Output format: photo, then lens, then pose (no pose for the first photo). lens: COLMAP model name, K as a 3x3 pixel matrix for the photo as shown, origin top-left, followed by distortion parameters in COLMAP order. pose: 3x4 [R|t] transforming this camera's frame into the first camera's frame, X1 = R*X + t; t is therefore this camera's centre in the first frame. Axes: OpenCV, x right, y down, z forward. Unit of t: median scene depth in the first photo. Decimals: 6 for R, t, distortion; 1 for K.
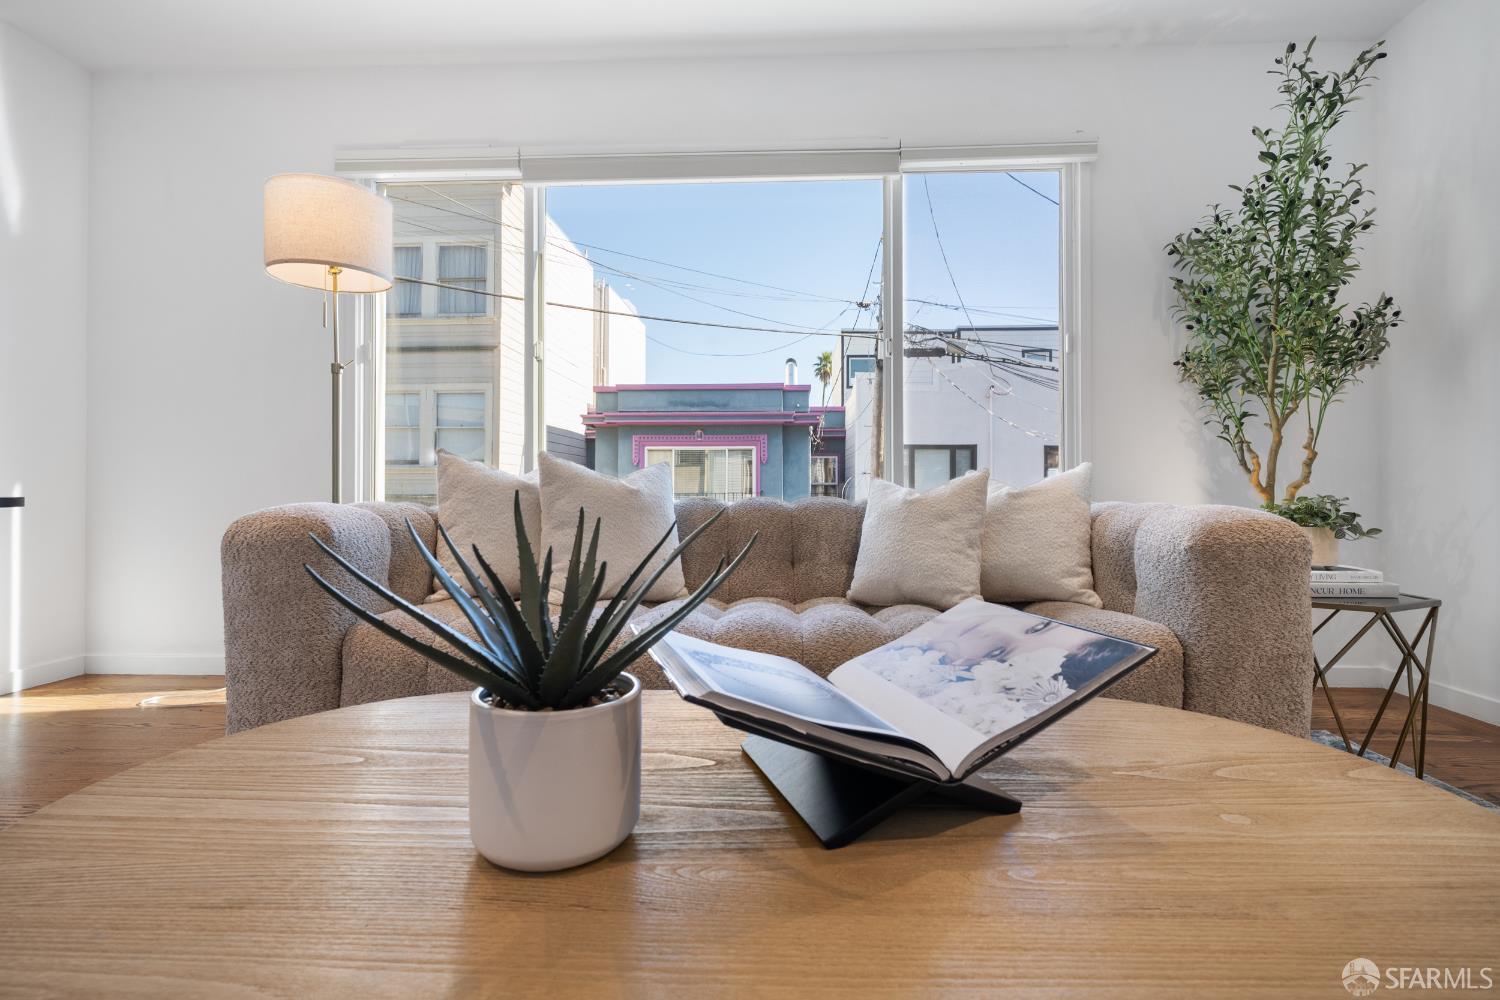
lens RADIAL K [[674.7, 0, 761.5], [0, 674.7, 495.3], [0, 0, 1]] dist [0.001032, -0.000023]
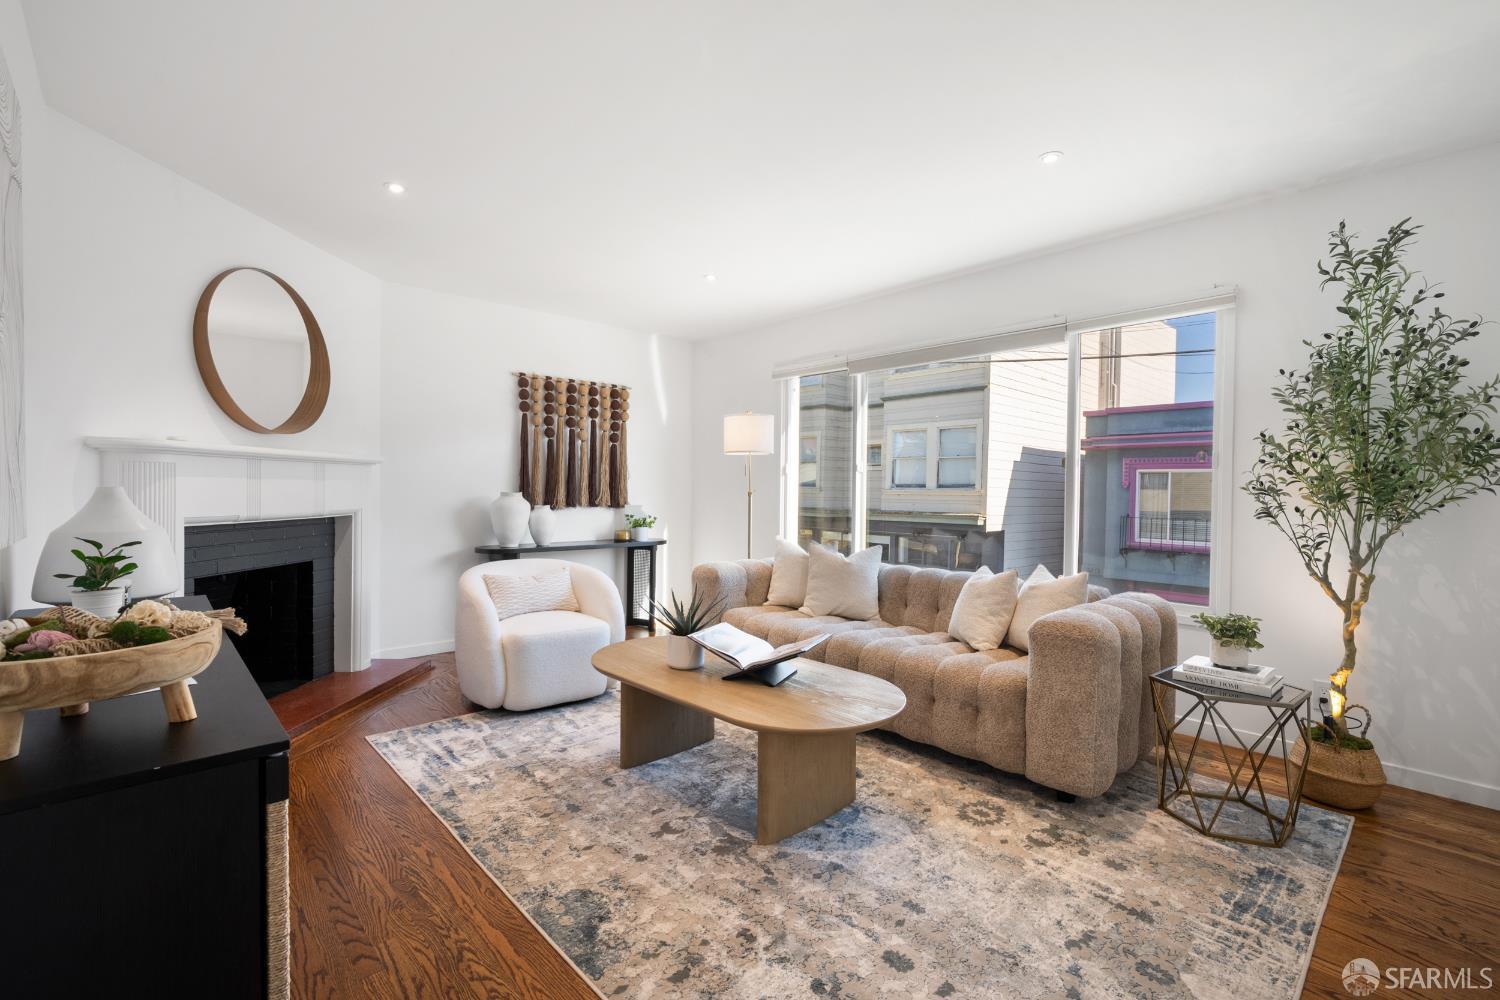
lens RADIAL K [[674.7, 0, 757.1], [0, 674.7, 498.8], [0, 0, 1]] dist [0.001032, -0.000023]
pose [[0.706118, 0.020455, -0.707799, 0.142719], [-0.021398, 0.999743, 0.007545, -0.028486], [0.707771, 0.009818, 0.706374, -0.081820]]
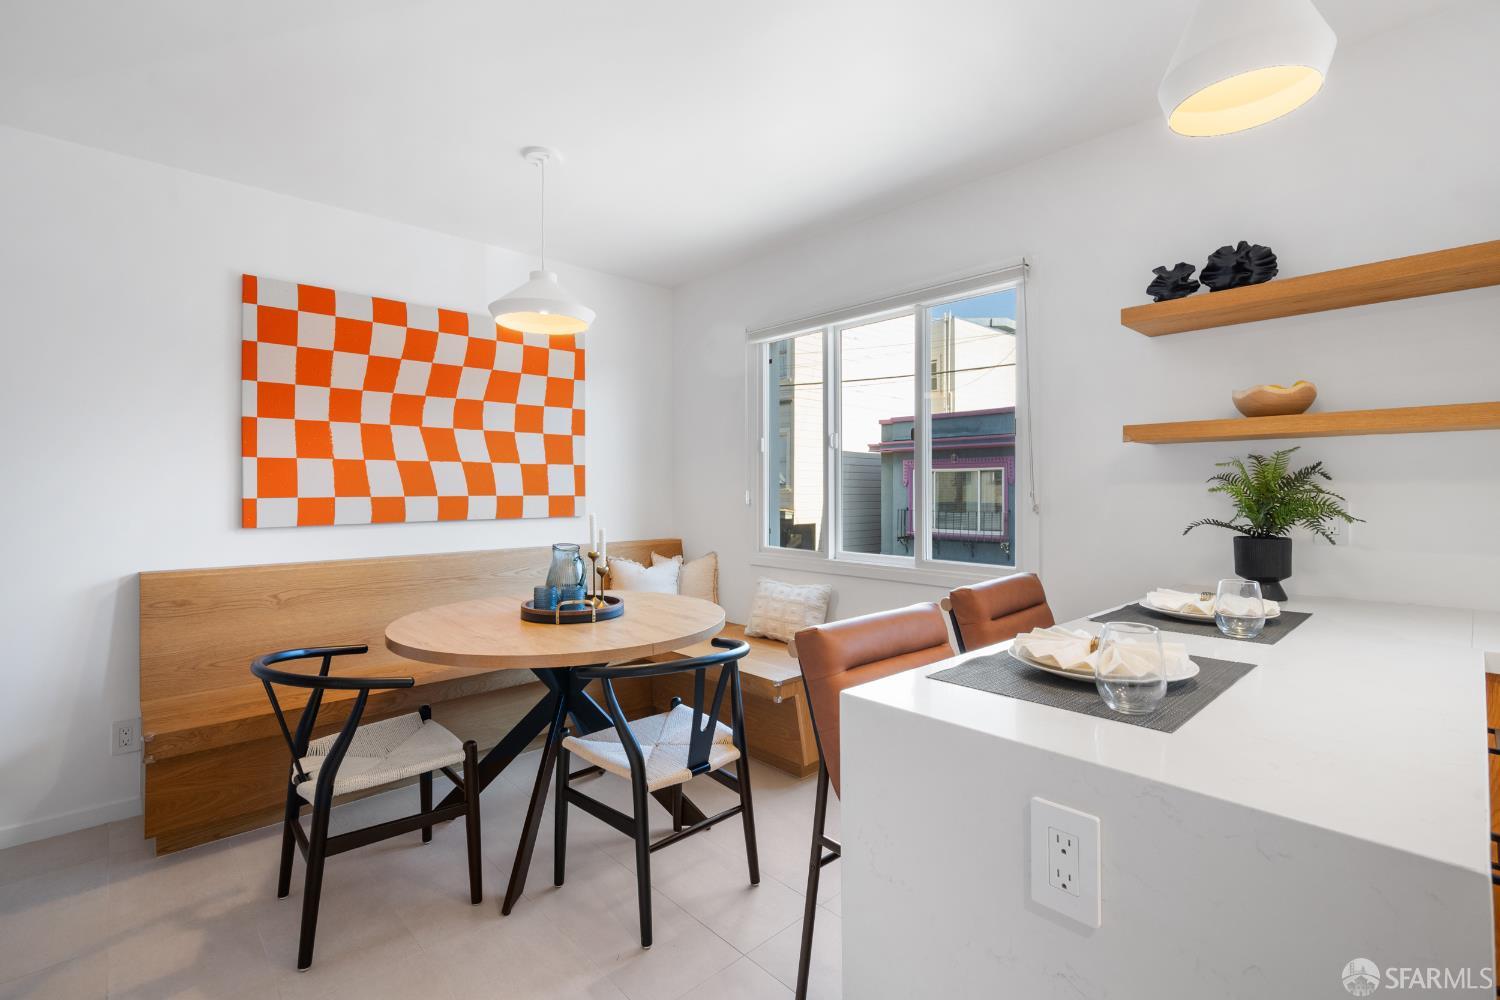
lens RADIAL K [[674.7, 0, 764.1], [0, 674.7, 496.2], [0, 0, 1]] dist [0.001032, -0.000023]
pose [[0.721074, 0.006911, -0.692823, 0.483991], [-0.004701, 0.999976, 0.005082, -0.034764], [0.692842, -0.000408, 0.721089, -0.005479]]
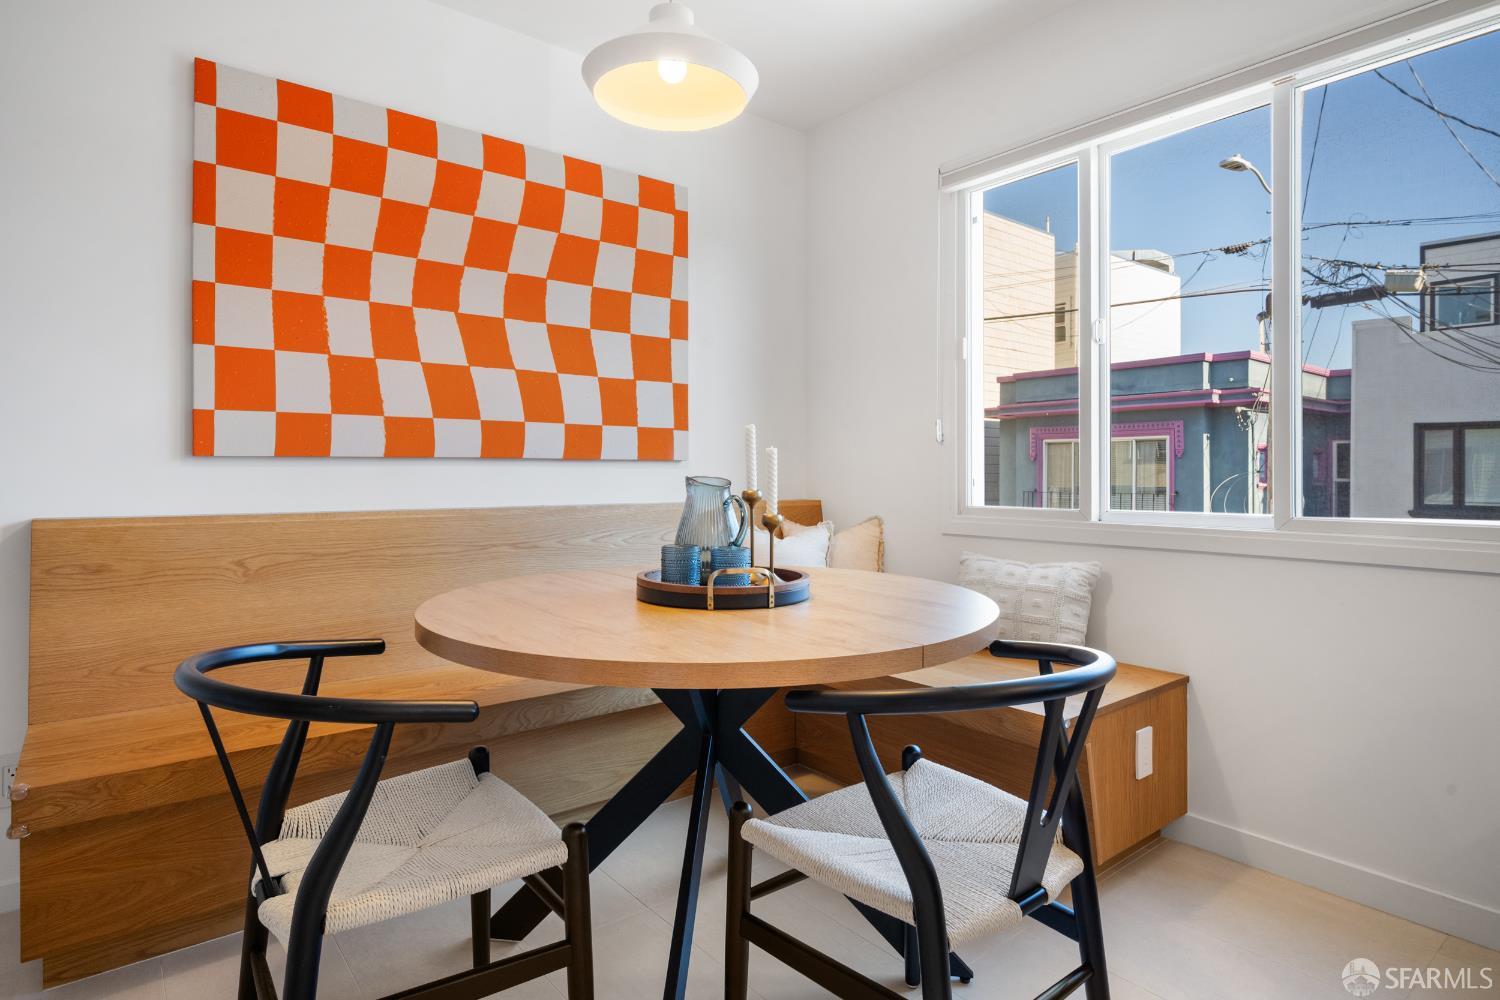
lens RADIAL K [[812.6, 0, 762.2], [0, 812.6, 484.9], [0, 0, 1]] dist [-0.000453, -0.002021]
pose [[0.663483, 0.012087, -0.748094, 0.422993], [-0.008495, 0.999927, 0.008621, -0.020957], [0.748143, 0.000636, 0.663537, 0.009671]]
